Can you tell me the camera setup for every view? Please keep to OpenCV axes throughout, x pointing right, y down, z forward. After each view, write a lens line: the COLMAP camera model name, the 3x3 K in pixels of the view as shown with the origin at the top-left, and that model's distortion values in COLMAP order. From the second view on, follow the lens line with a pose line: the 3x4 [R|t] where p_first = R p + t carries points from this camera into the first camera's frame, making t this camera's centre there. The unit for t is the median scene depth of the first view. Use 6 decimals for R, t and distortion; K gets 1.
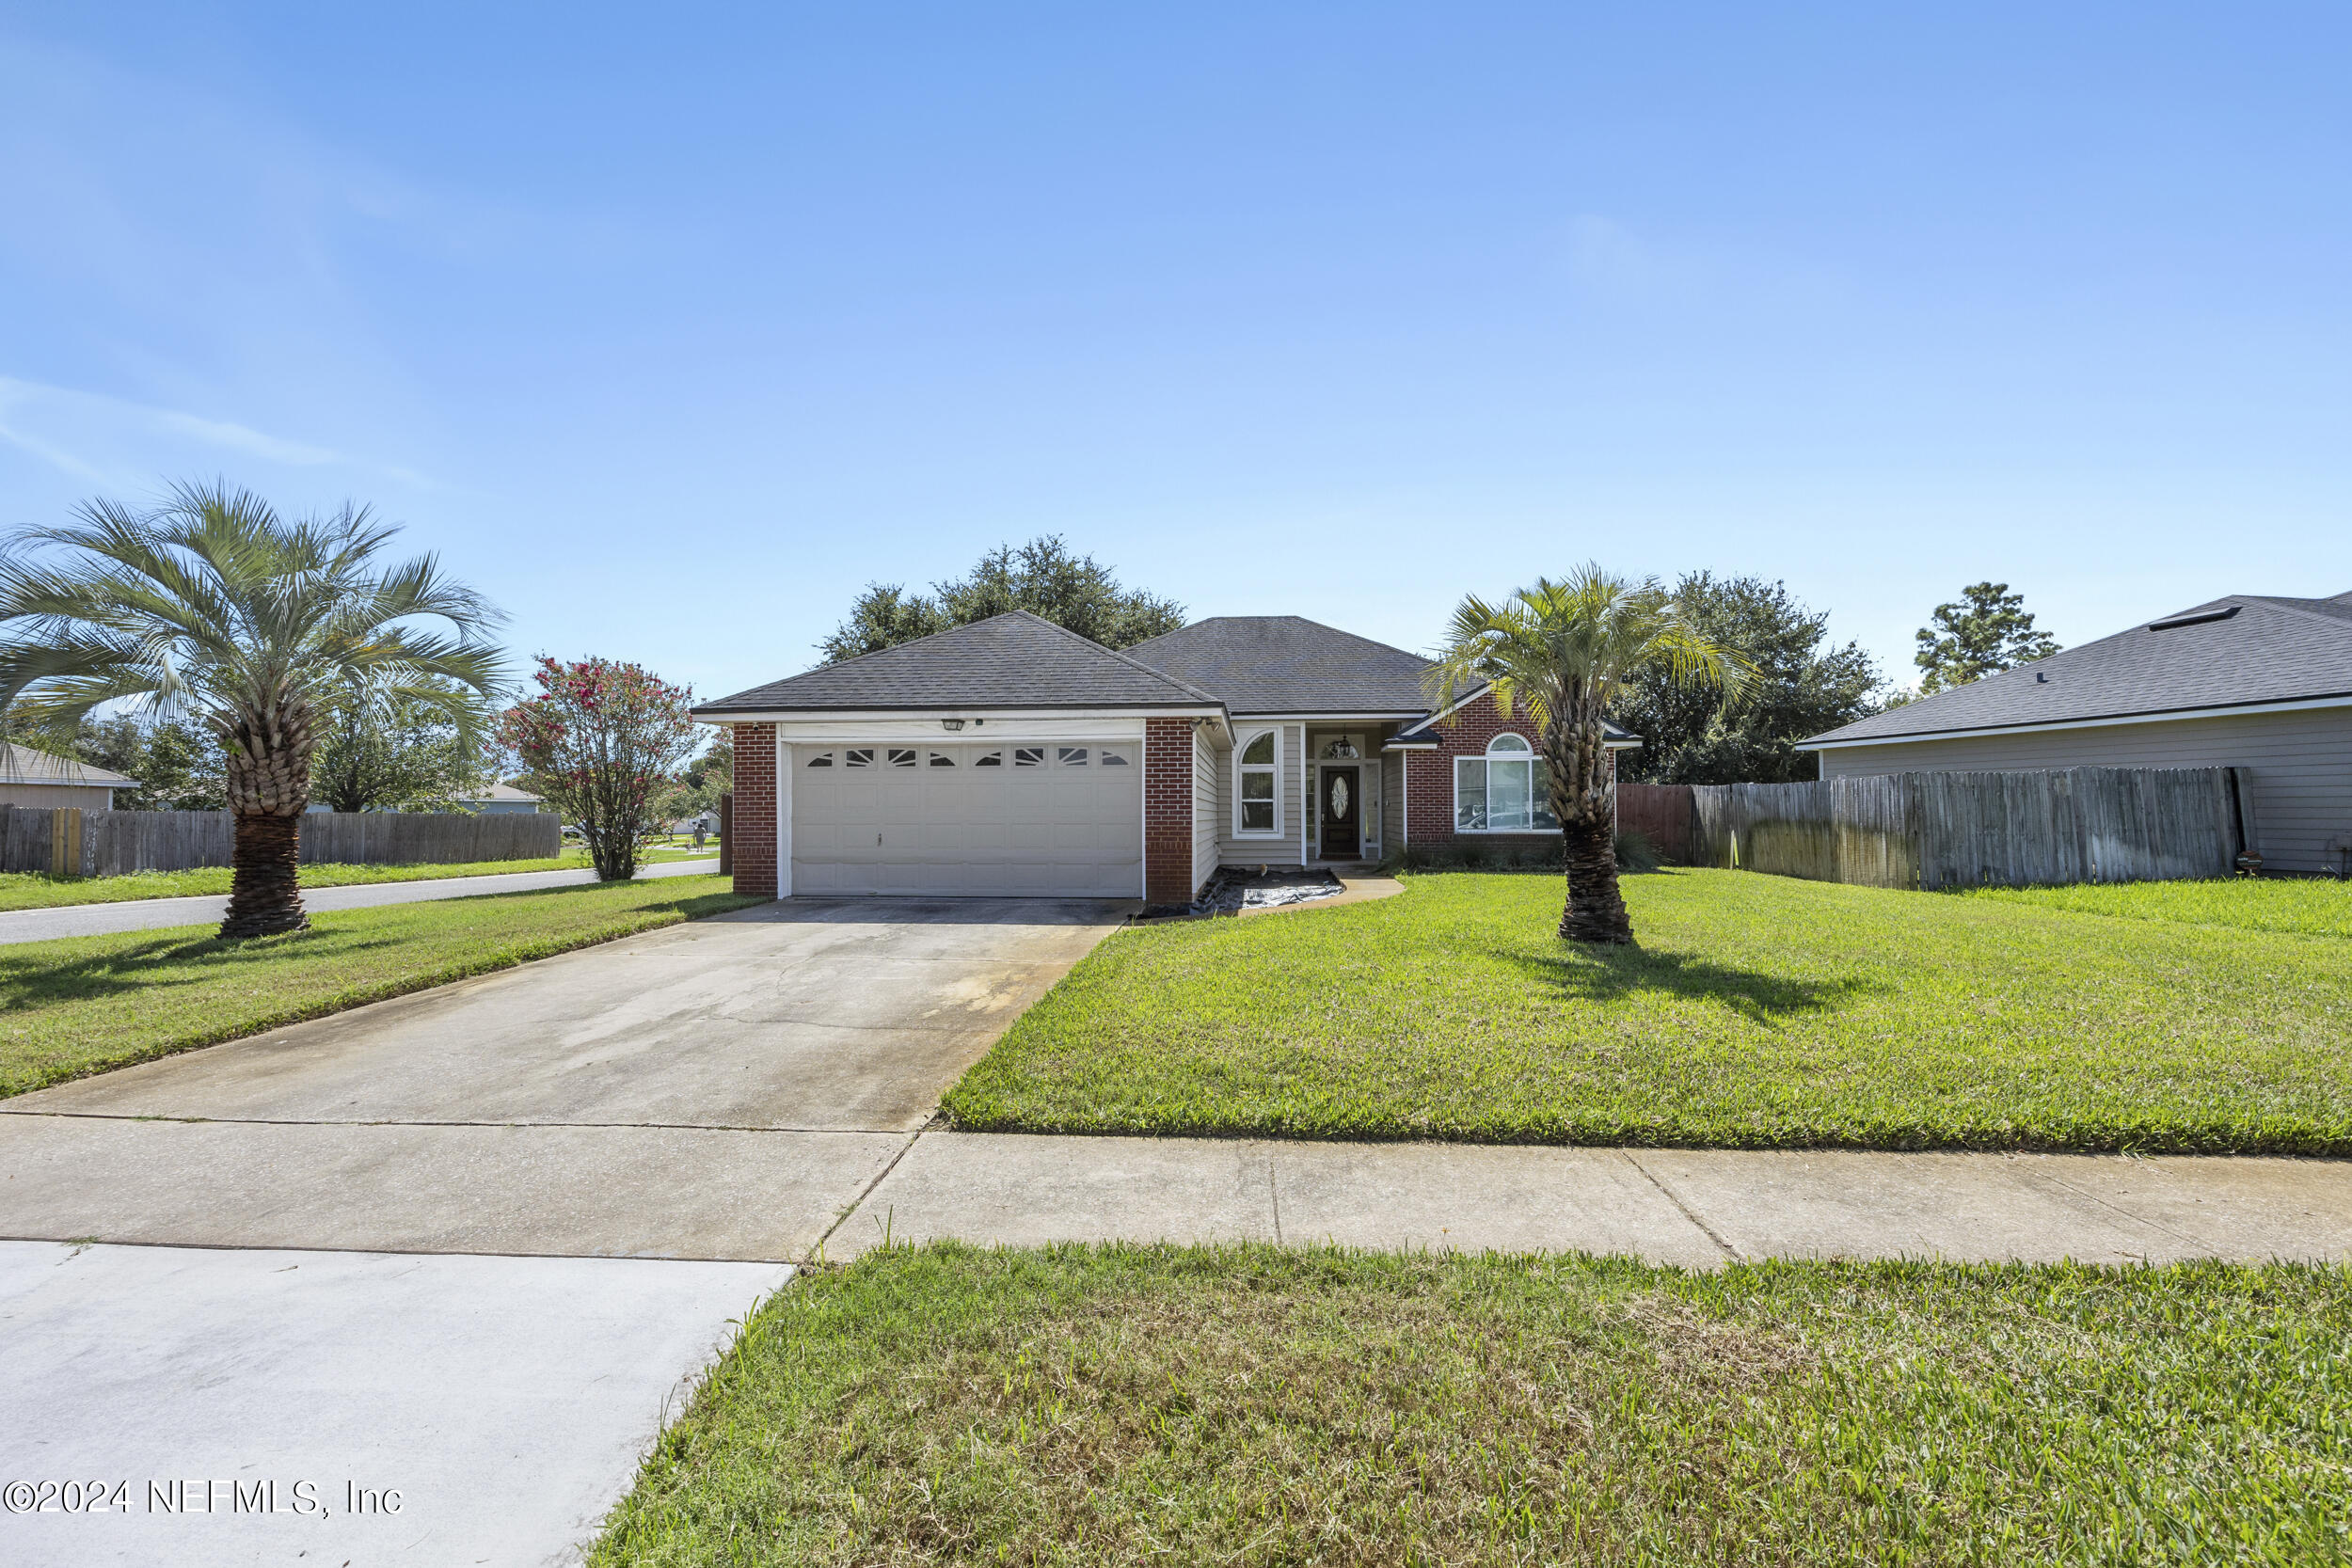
lens RADIAL K [[916.8, 0, 1167.8], [0, 916.8, 795.7], [0, 0, 1]] dist [-0.000468, -0.000042]
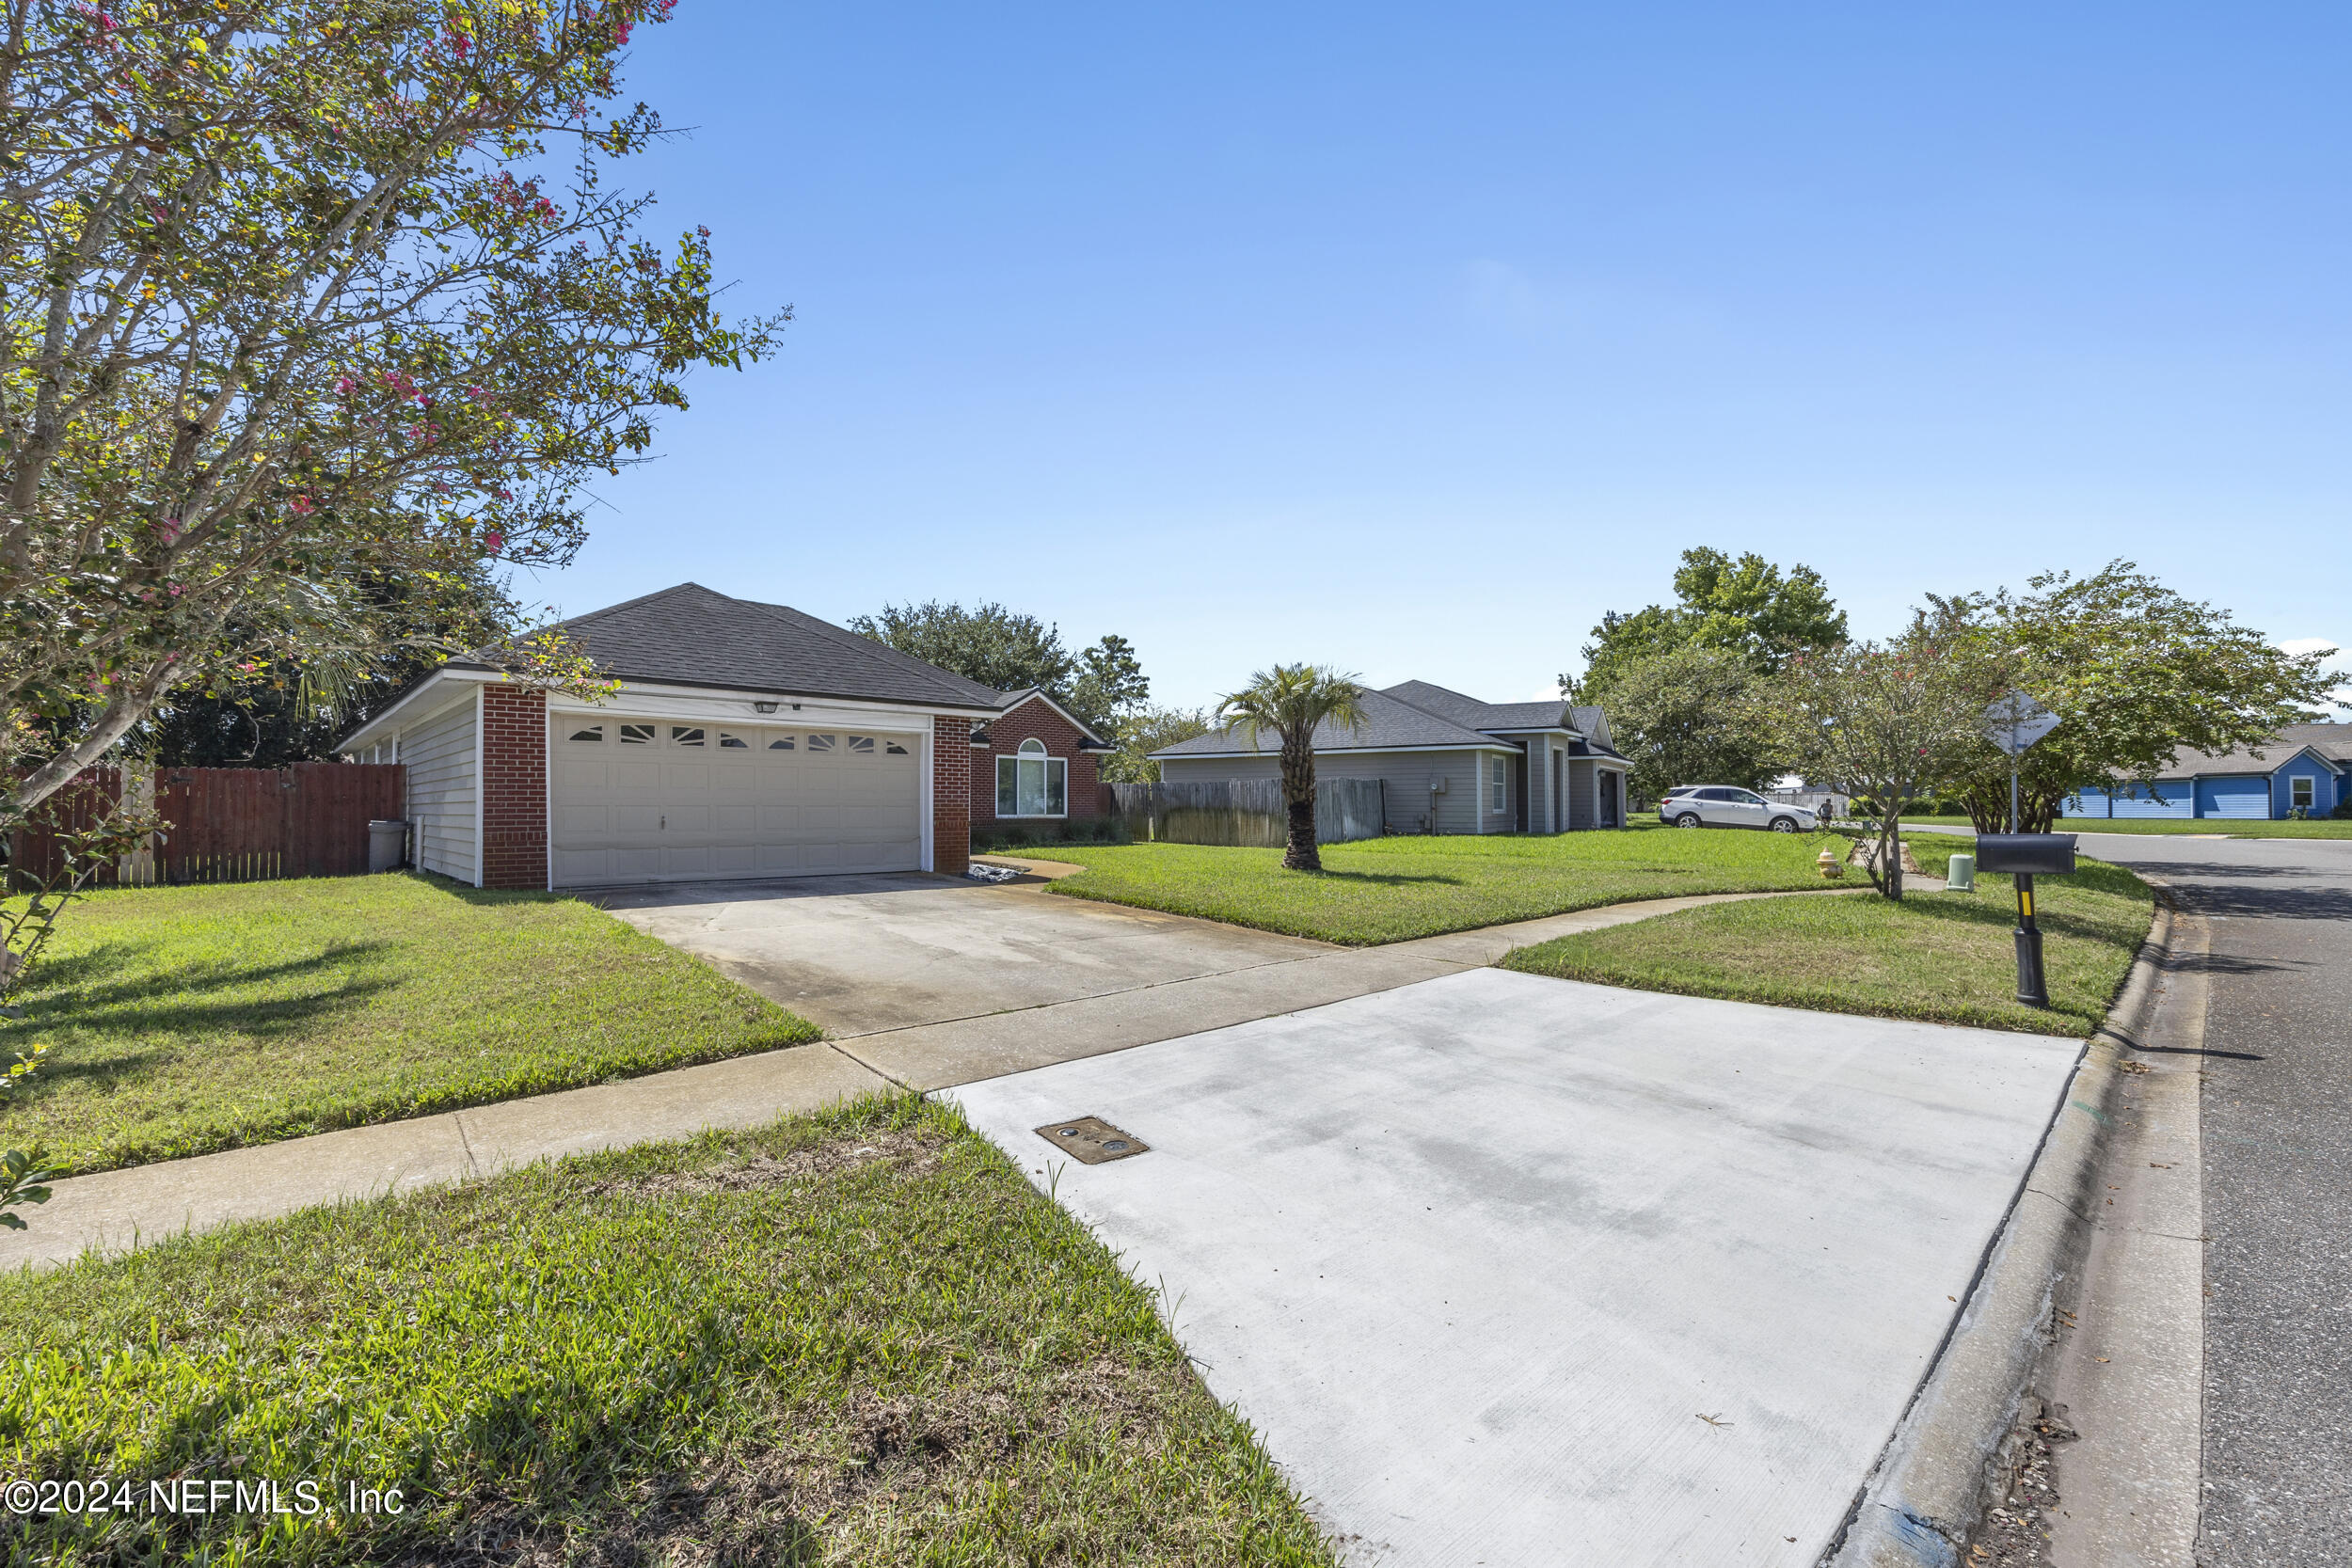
lens RADIAL K [[916.8, 0, 1167.8], [0, 916.8, 795.7], [0, 0, 1]] dist [-0.000468, -0.000042]
pose [[0.704057, 0.011327, 0.710053, -0.437010], [-0.015975, 0.999872, -0.000111, 0.008776], [-0.709964, -0.011265, 0.704148, -0.017180]]
